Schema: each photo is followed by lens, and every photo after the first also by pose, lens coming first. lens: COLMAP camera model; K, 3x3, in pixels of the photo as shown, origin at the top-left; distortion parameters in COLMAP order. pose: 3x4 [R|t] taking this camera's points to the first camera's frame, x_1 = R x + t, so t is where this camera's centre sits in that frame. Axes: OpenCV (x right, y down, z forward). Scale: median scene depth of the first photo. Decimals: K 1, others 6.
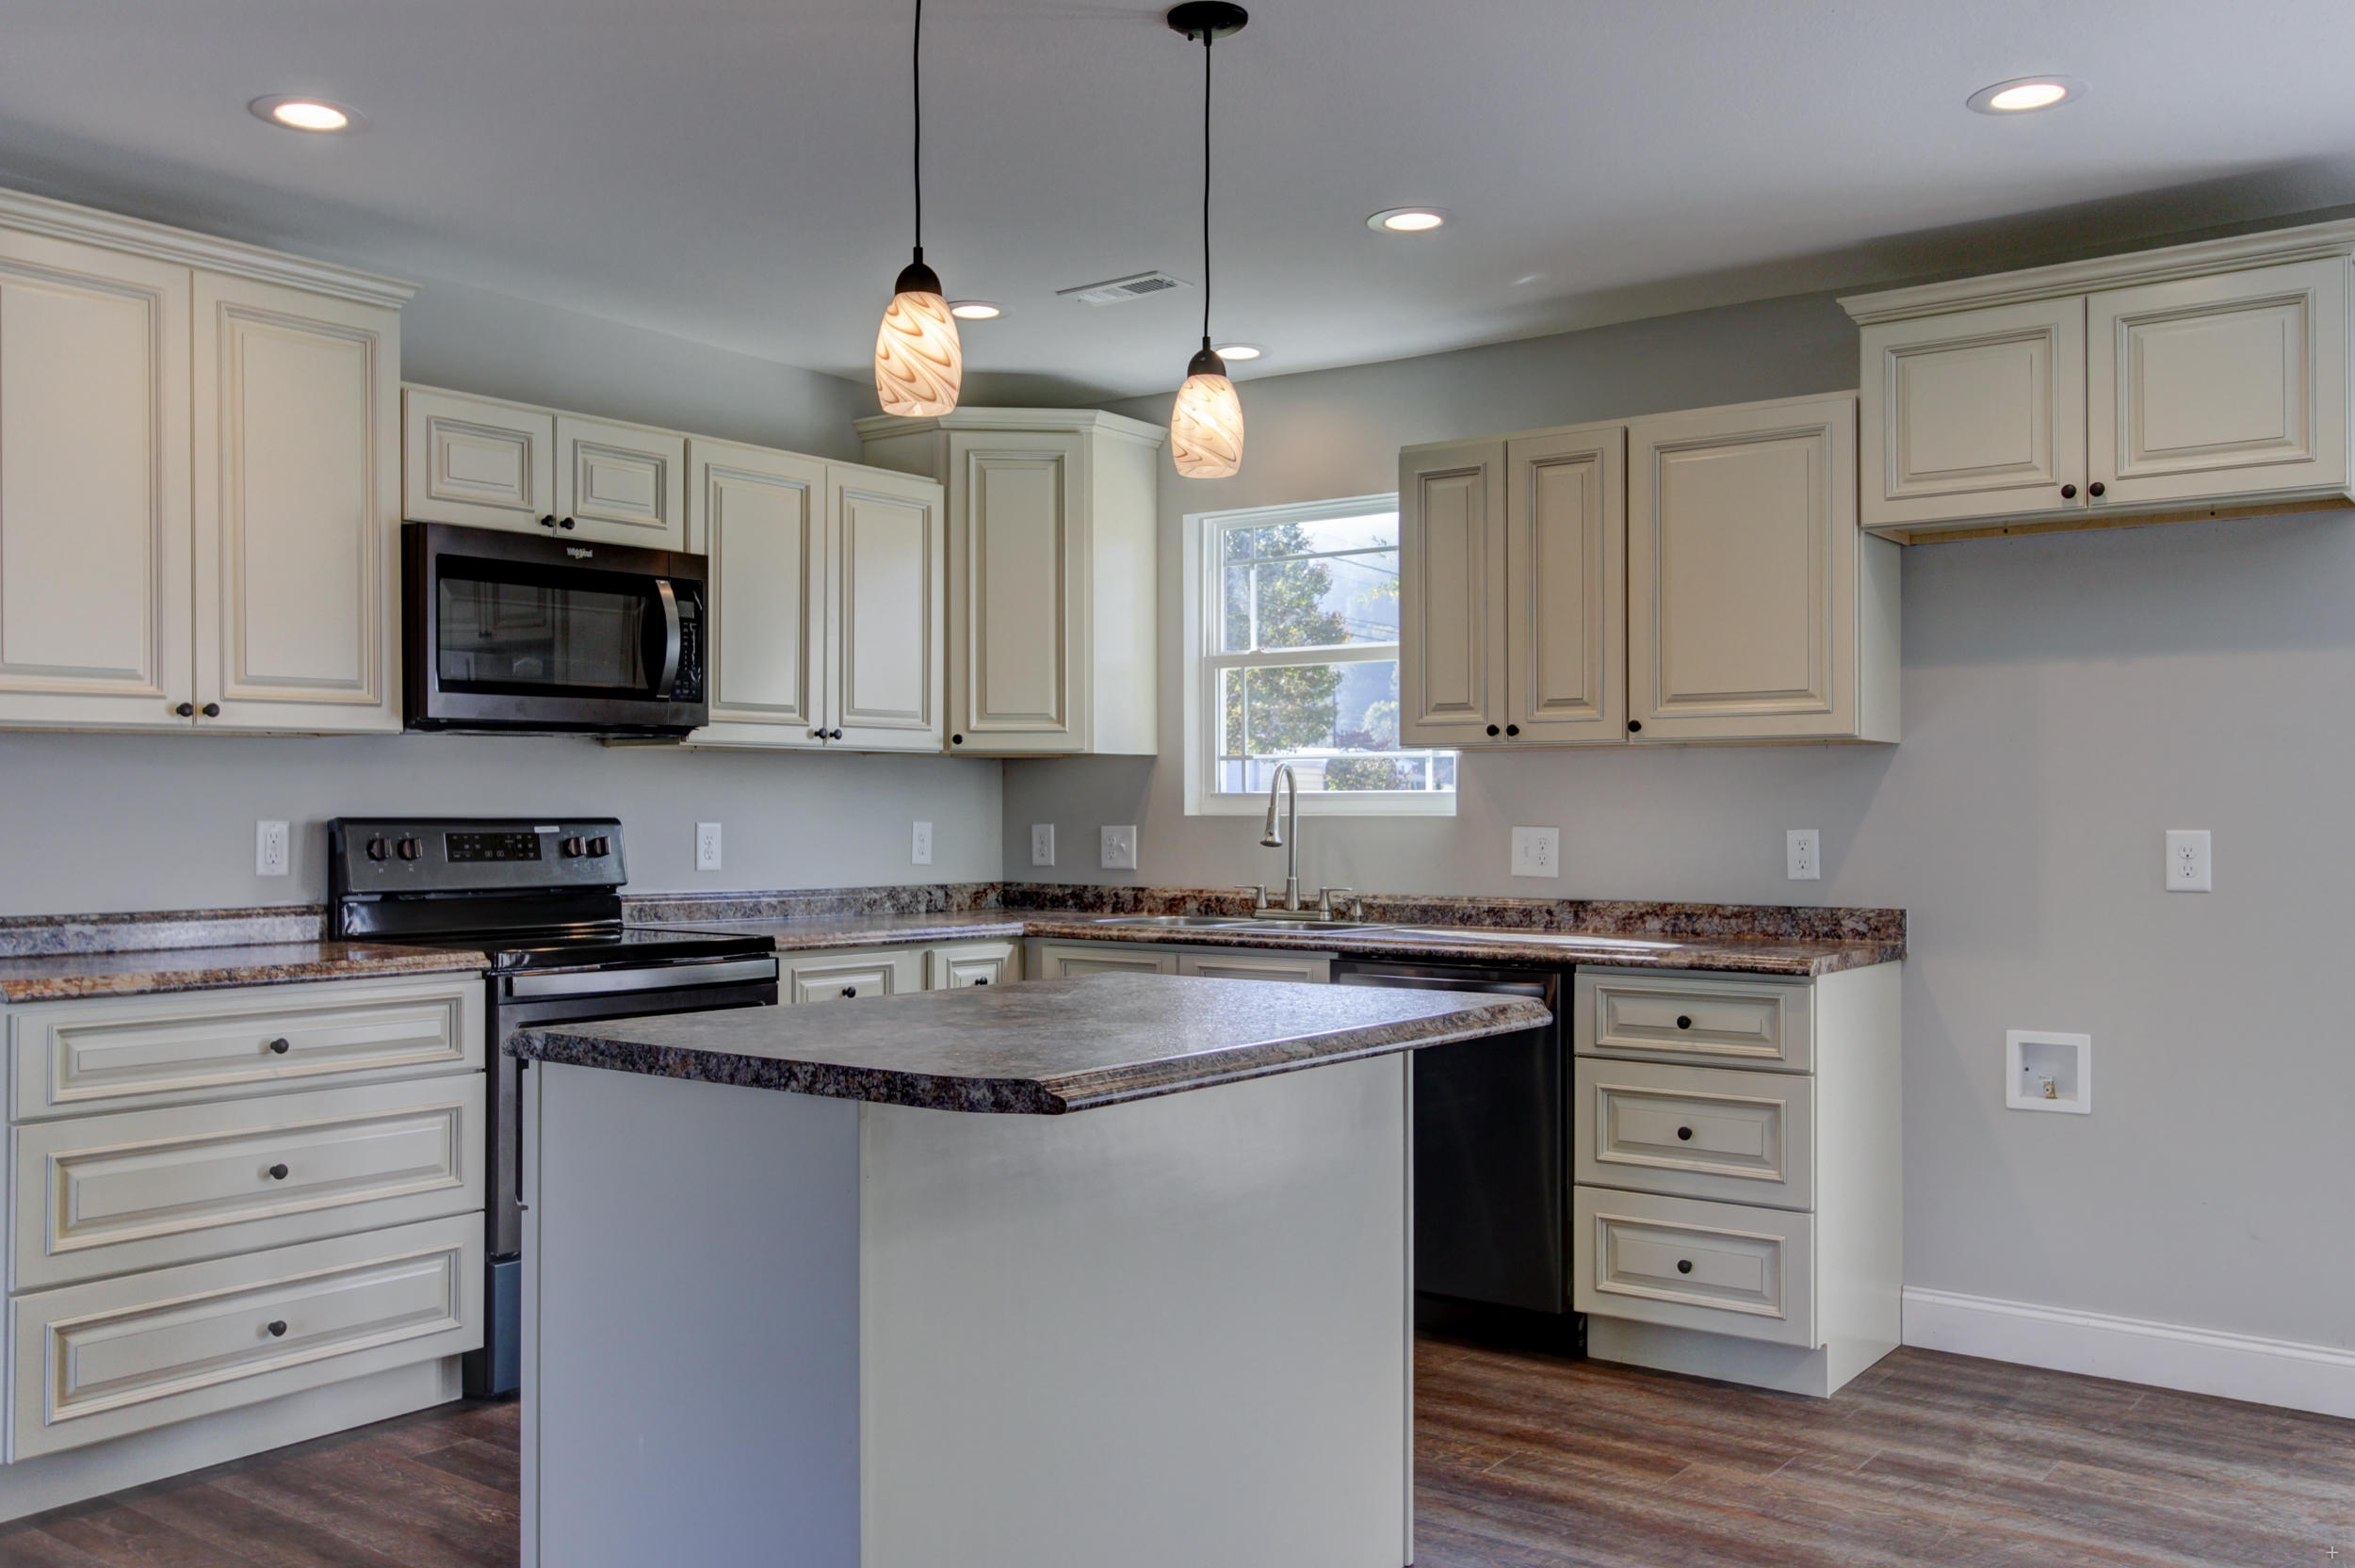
lens RADIAL K [[2015.2, 0, 1159.8], [0, 2015.2, 788.2], [0, 0, 1]] dist [-0.005543, 0.004112]
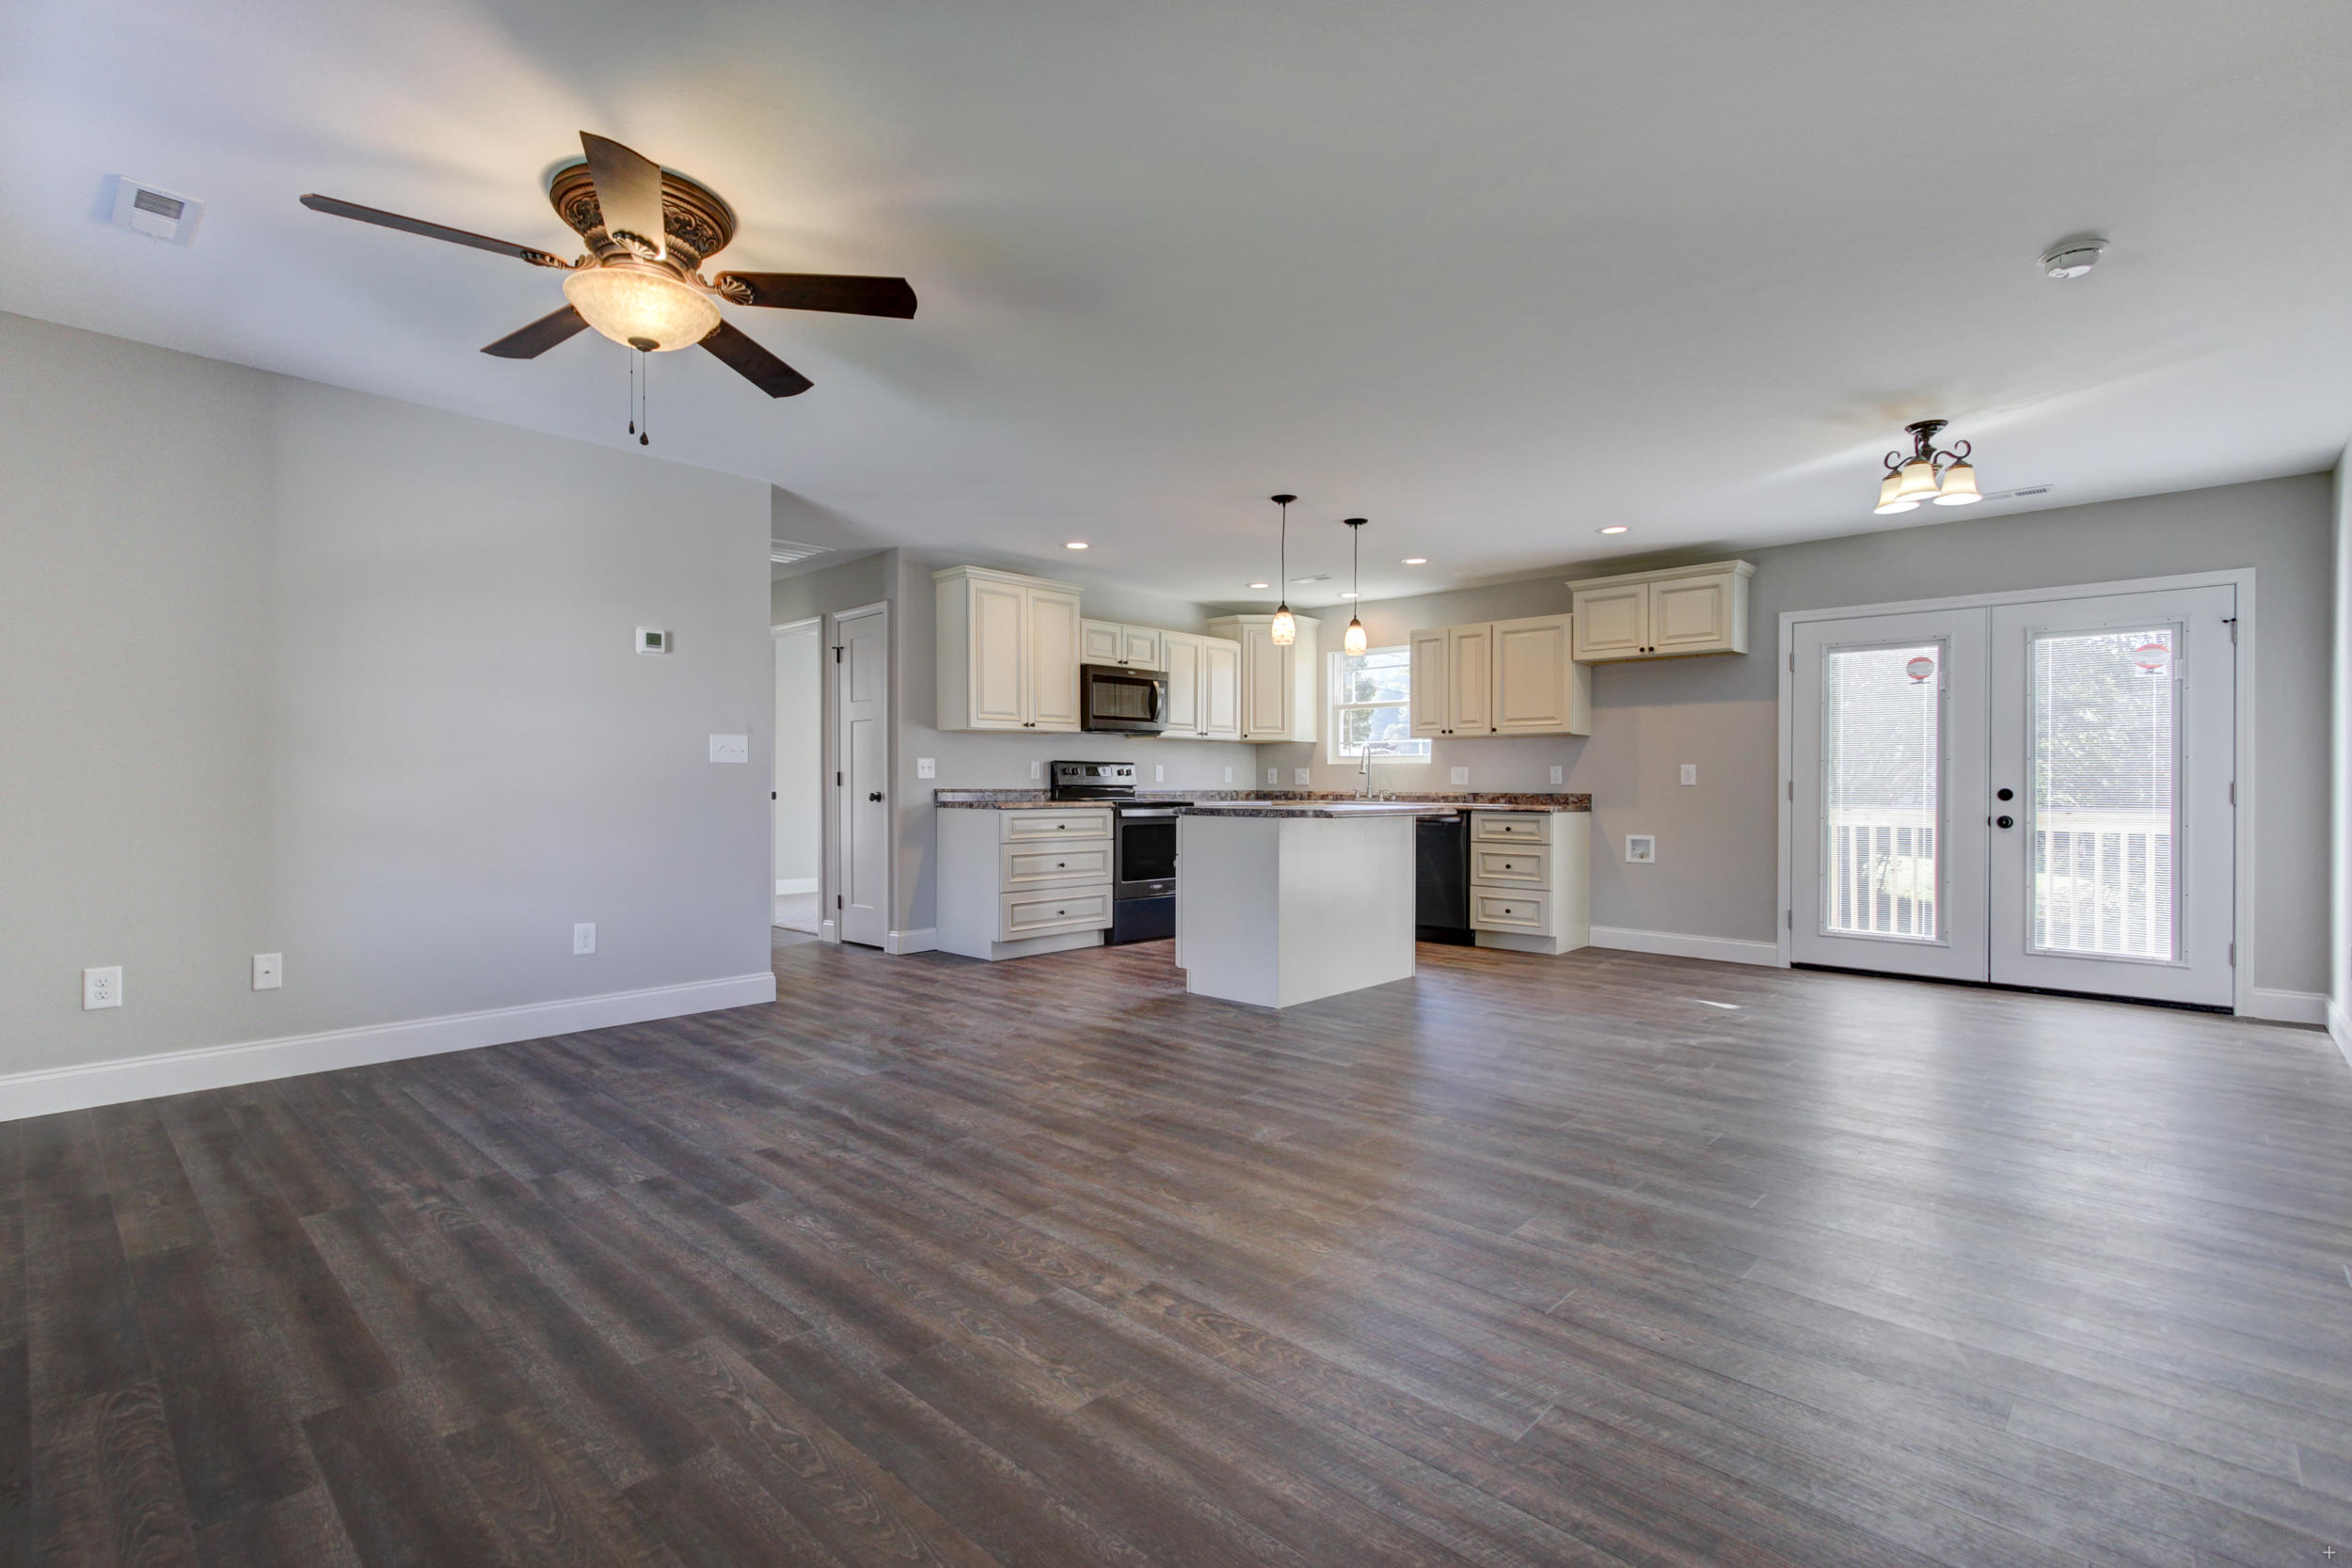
lens RADIAL K [[1087.7, 0, 1141.2], [0, 1087.7, 785.6], [0, 0, 1]] dist [-0.005040, 0.003238]
pose [[0.993197, 0.003453, -0.116396, -0.084059], [-0.002030, 0.999922, 0.012338, 0.031134], [0.116430, -0.012018, 0.993126, -0.605358]]
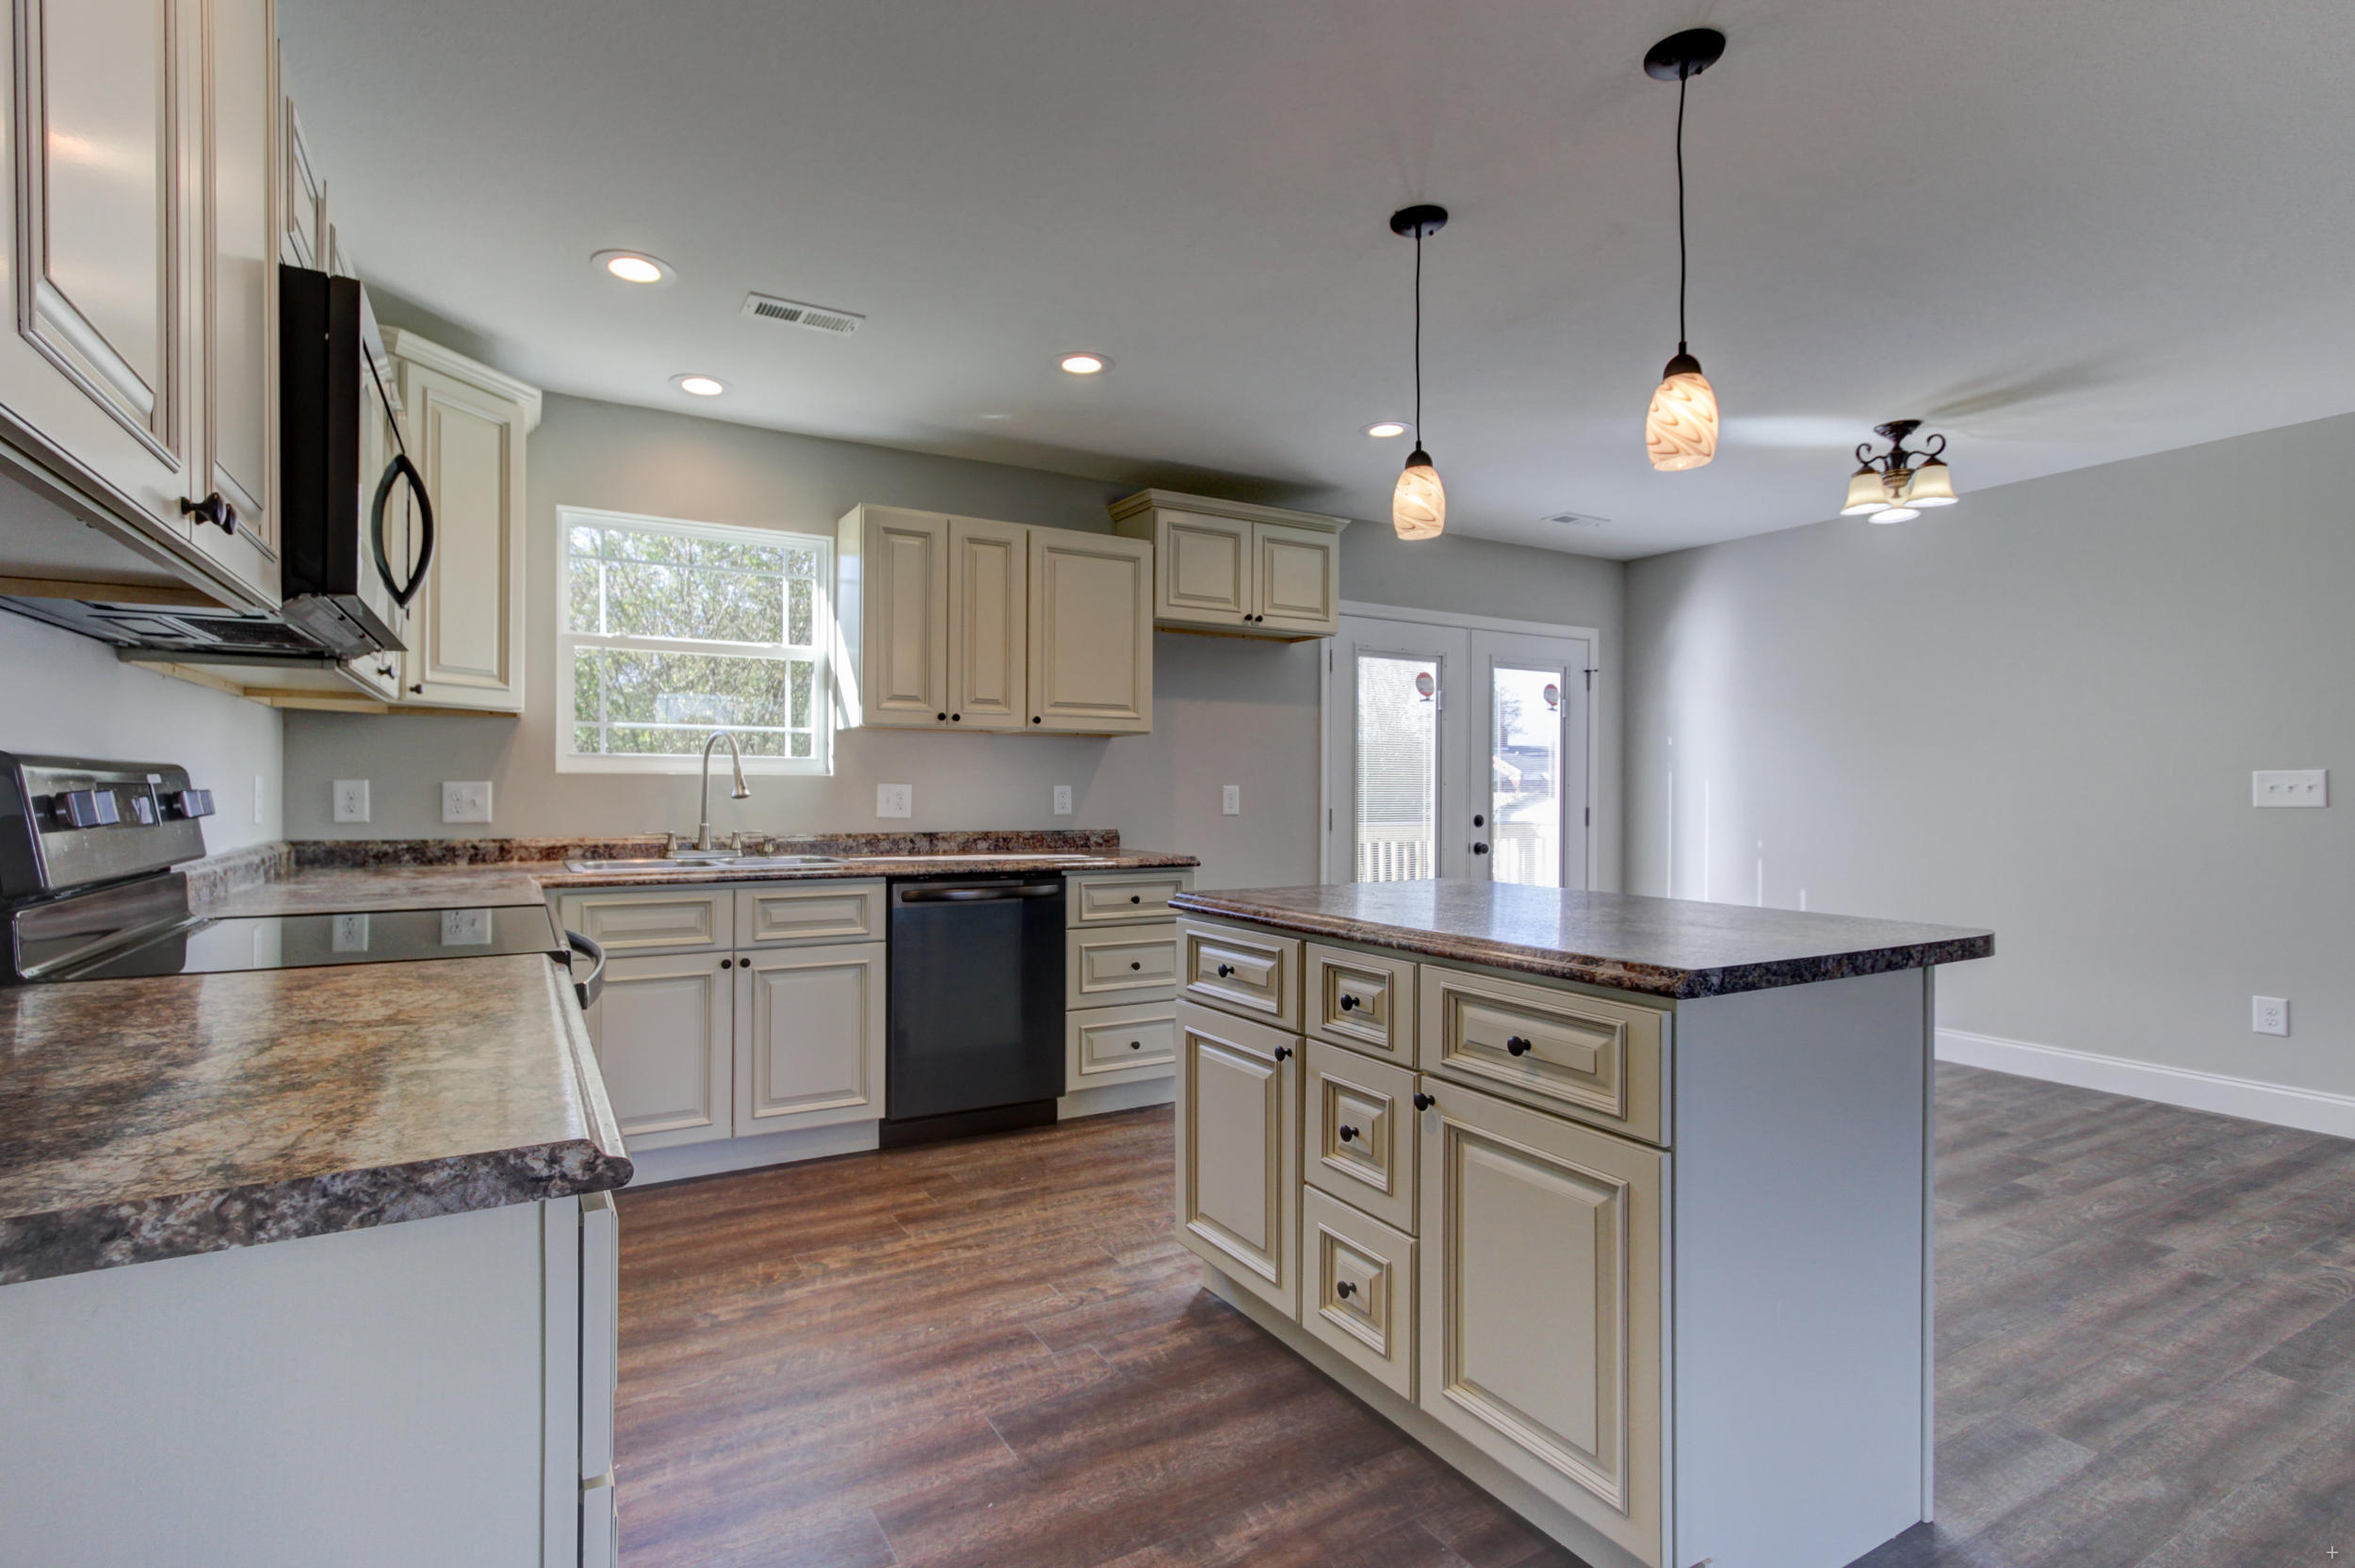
lens RADIAL K [[1089.1, 0, 1125.2], [0, 1089.1, 784.0], [0, 0, 1]] dist [-0.005040, 0.003238]
pose [[0.402093, 0.004886, 0.915586, -0.533933], [-0.015712, 0.999875, 0.001565, 0.017540], [-0.915464, -0.015015, 0.402119, 0.600161]]
